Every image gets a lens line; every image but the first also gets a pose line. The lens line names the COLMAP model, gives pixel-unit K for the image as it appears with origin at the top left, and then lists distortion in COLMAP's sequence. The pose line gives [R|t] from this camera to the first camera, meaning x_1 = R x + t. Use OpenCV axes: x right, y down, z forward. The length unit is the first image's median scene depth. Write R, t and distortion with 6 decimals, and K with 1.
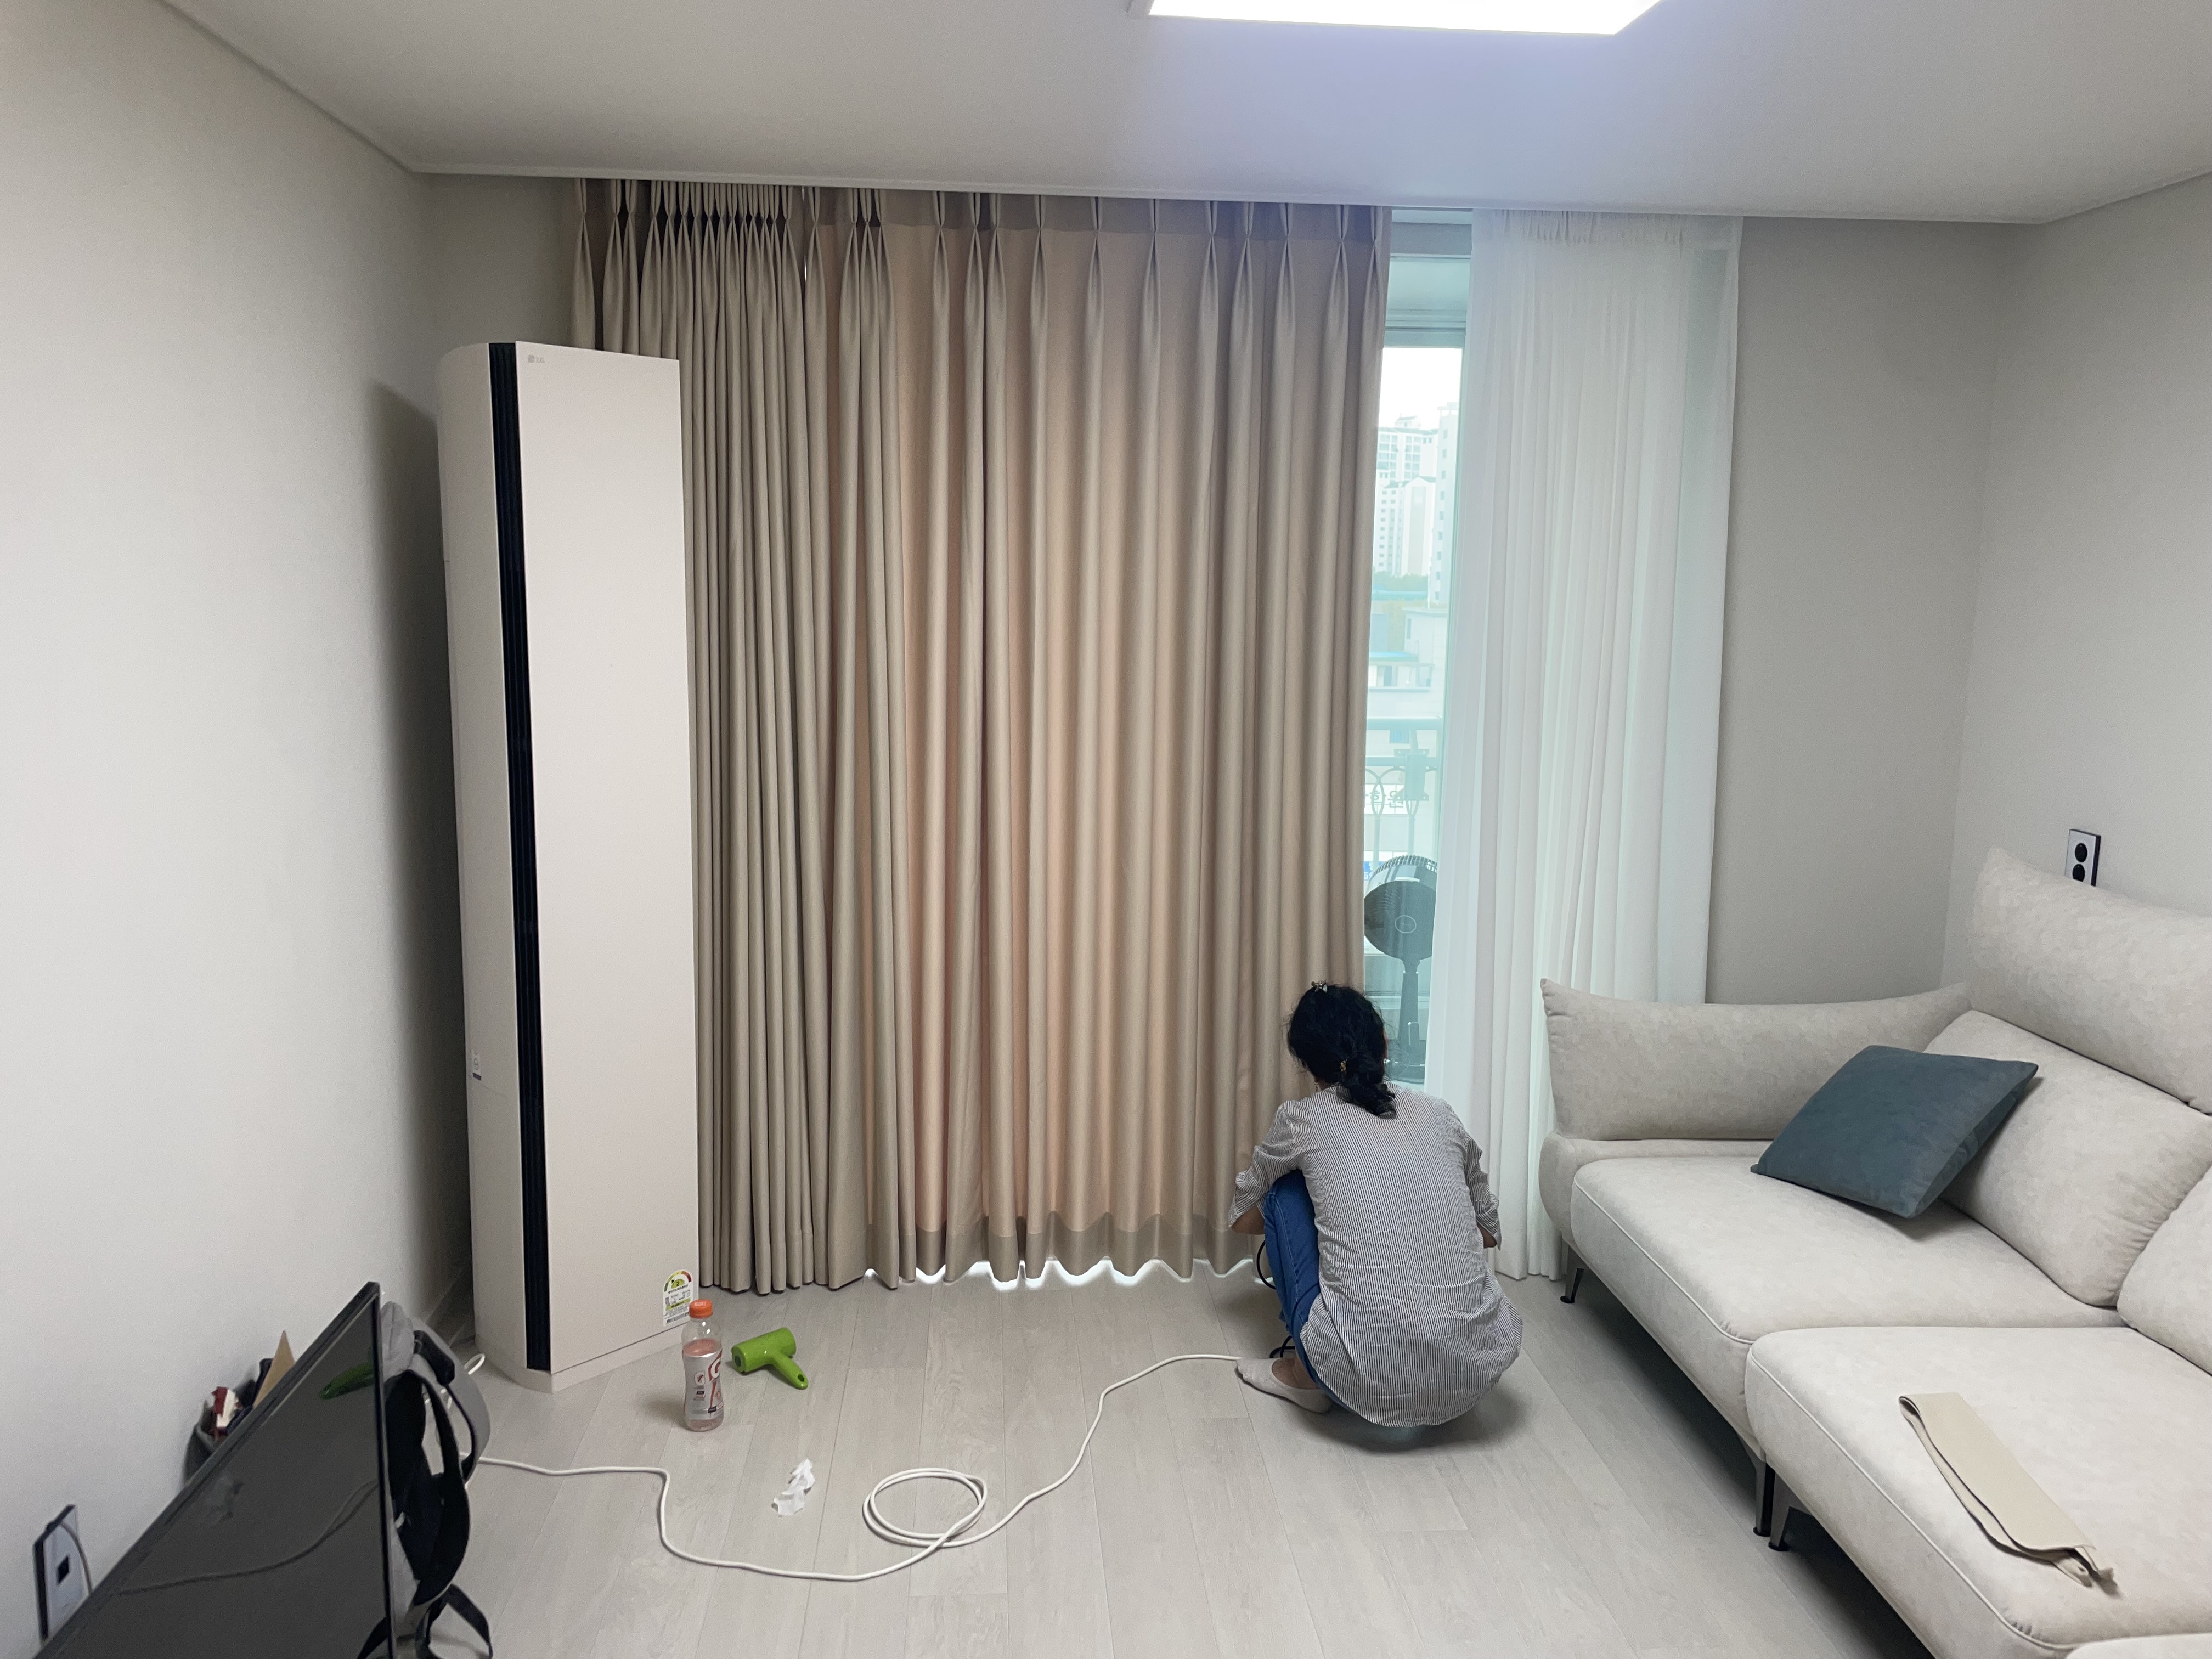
lens RADIAL K [[1700.1, 0, 1075.9], [0, 1700.1, 813.1], [0, 0, 1]] dist [0.070868, -0.094495]
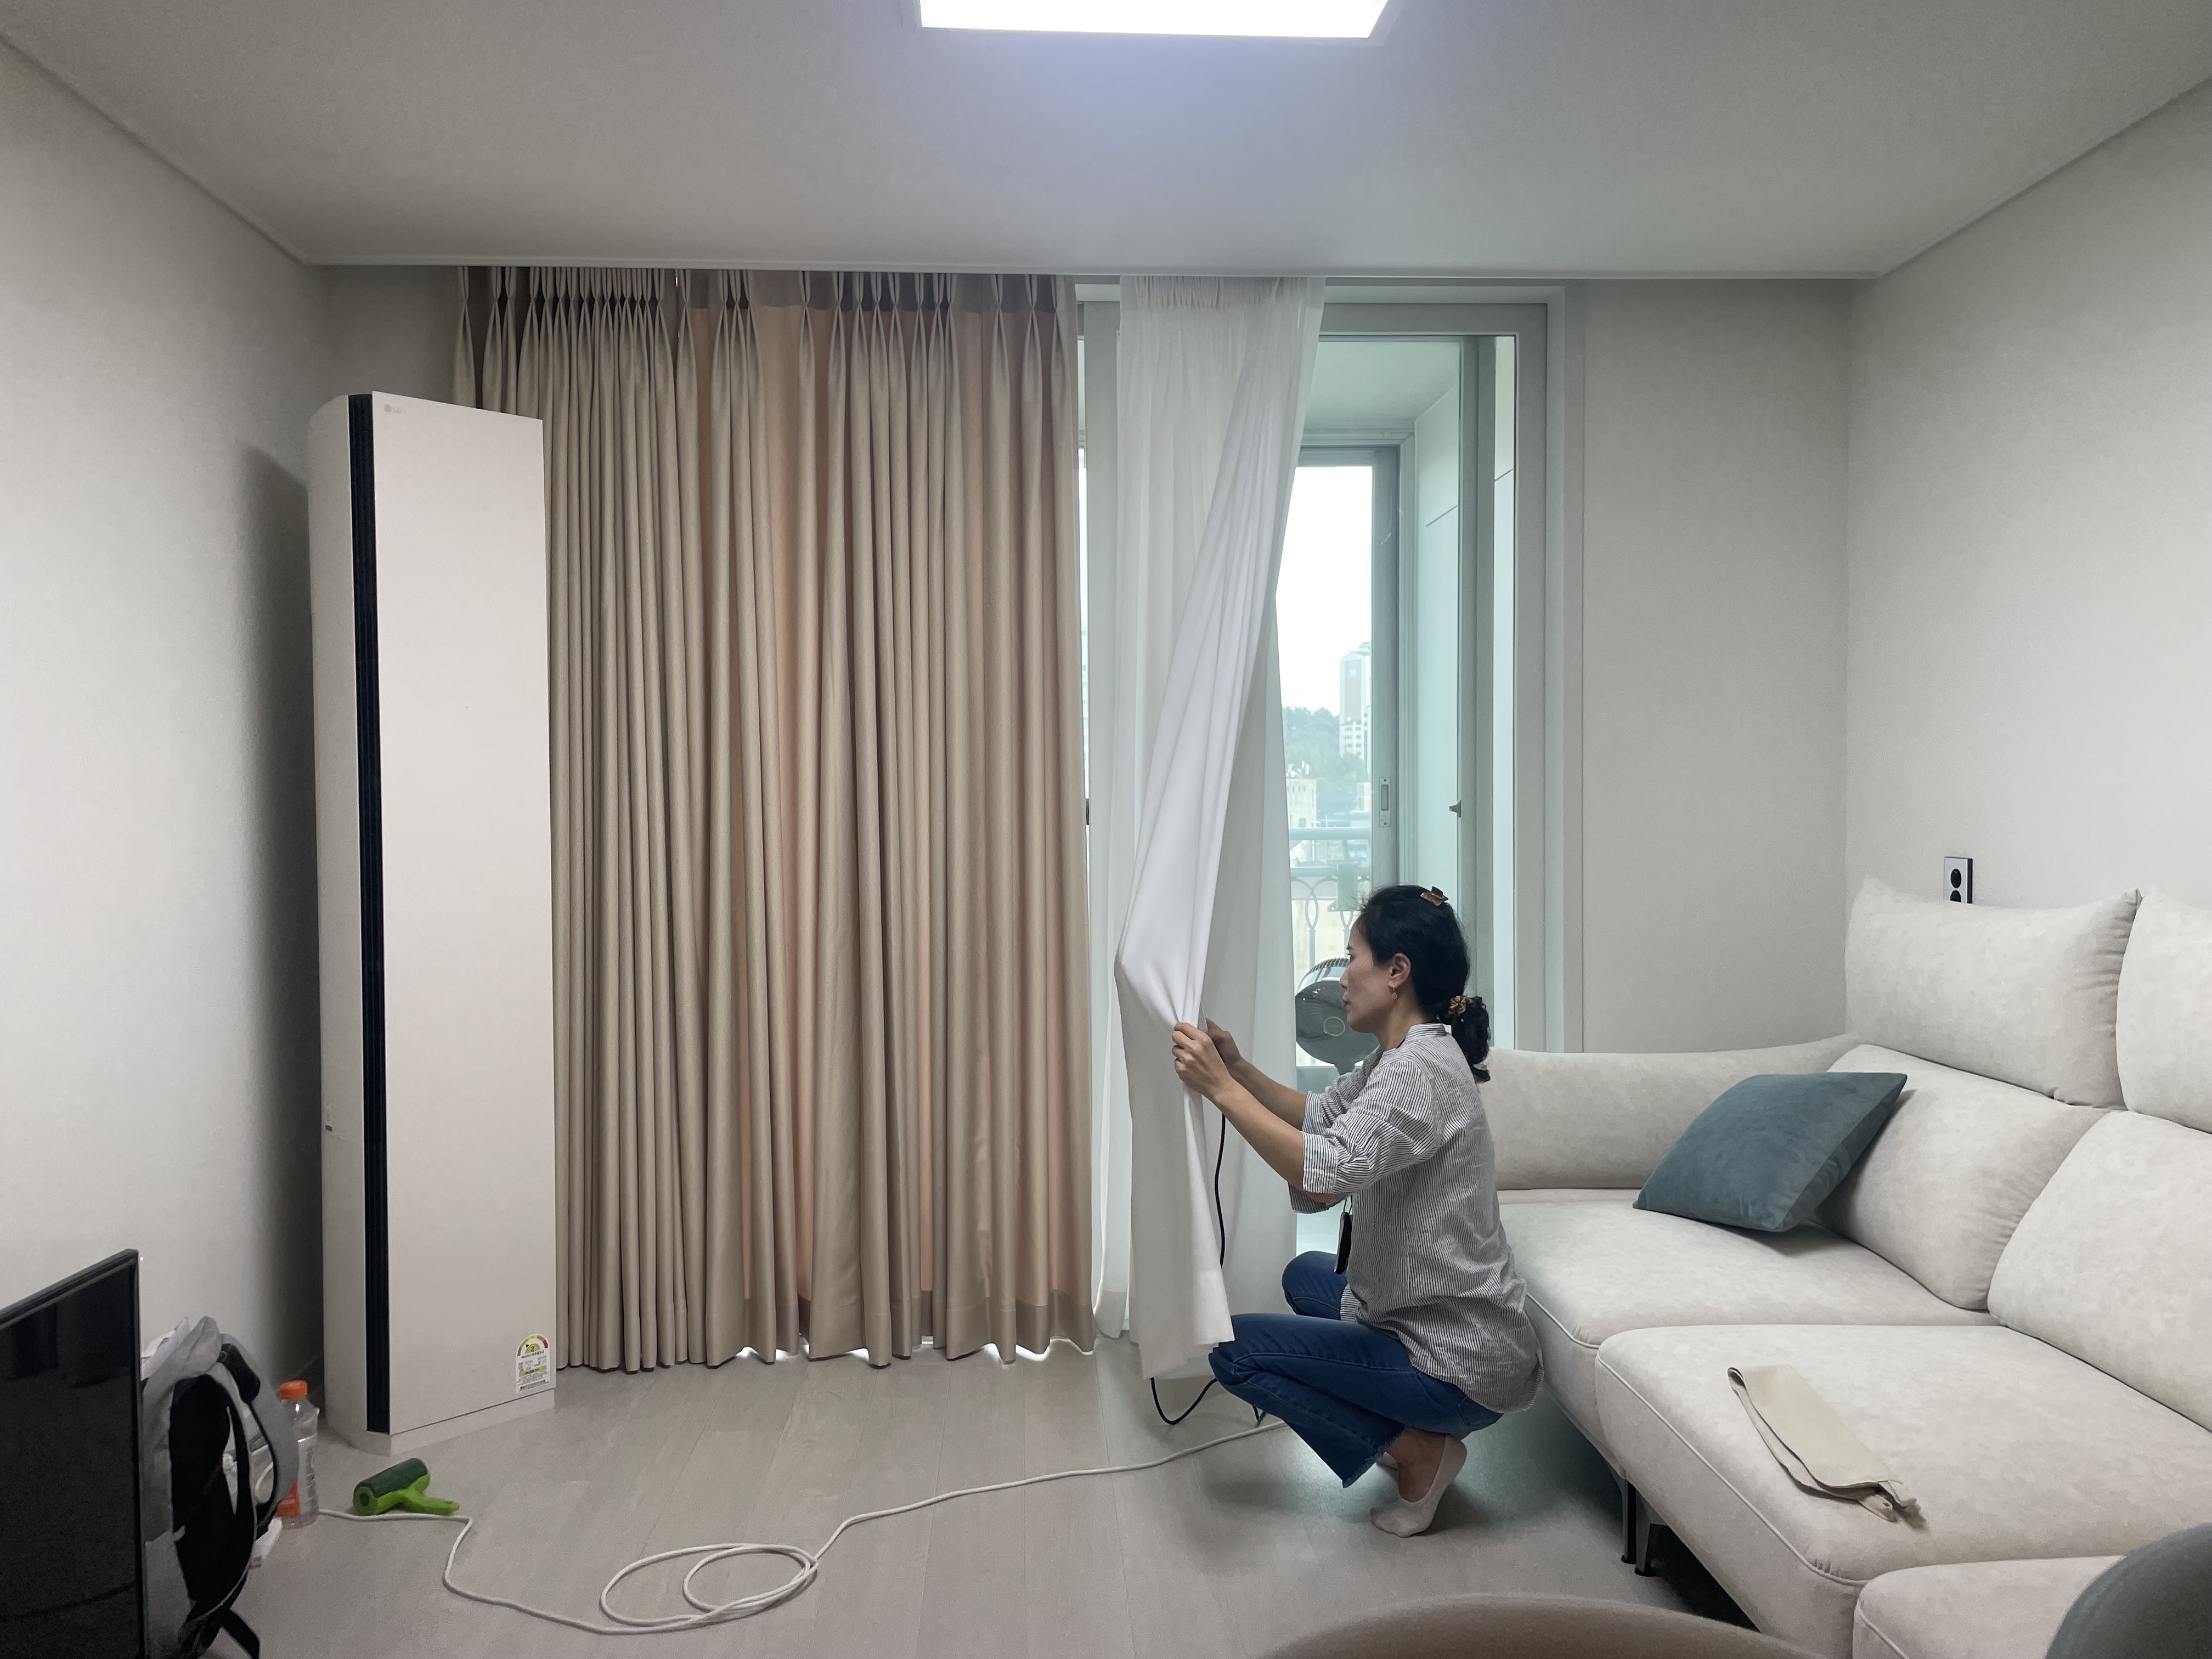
lens RADIAL K [[1700.1, 0, 1077.9], [0, 1700.1, 834.4], [0, 0, 1]] dist [0.070868, -0.094495]
pose [[0.999527, -0.020297, -0.023106, 0.112488], [0.017248, 0.991974, -0.125262, 0.121371], [0.025463, 0.124804, 0.991855, 0.007713]]
